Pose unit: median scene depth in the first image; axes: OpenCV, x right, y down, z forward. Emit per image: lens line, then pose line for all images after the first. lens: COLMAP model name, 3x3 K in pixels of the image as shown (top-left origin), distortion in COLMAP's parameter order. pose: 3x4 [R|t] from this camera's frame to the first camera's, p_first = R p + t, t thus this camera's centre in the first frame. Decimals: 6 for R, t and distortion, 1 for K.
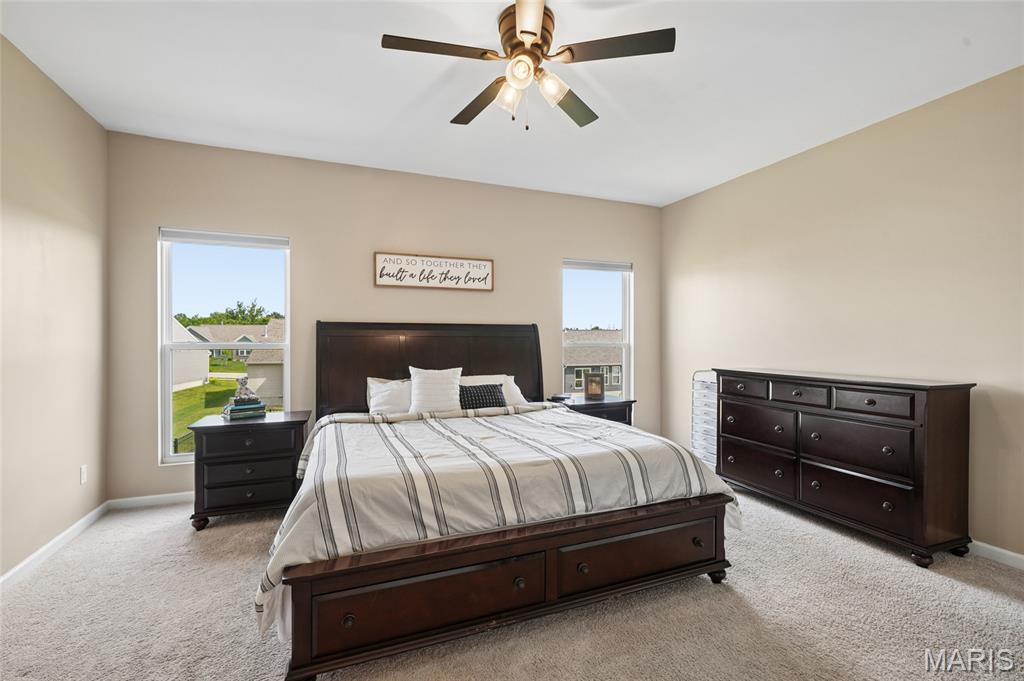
lens RADIAL K [[442.8, 0, 512.4], [0, 442.8, 336.0], [0, 0, 1]] dist [0.000799, 0.000023]
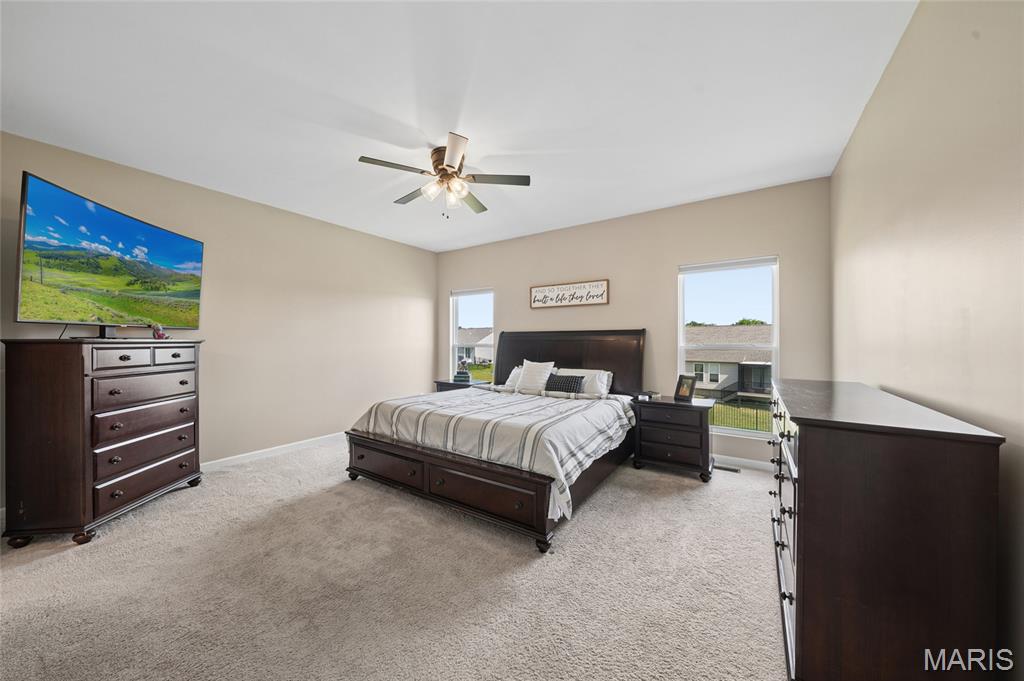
lens RADIAL K [[341.7, 0, 511.6], [0, 341.7, 337.8], [0, 0, 1]] dist [-0.001656, -0.000059]
pose [[0.577444, -0.009834, -0.816371, 0.636572], [0.005548, 0.999952, -0.008121, 0.001903], [0.816411, 0.000161, 0.577471, 0.229659]]
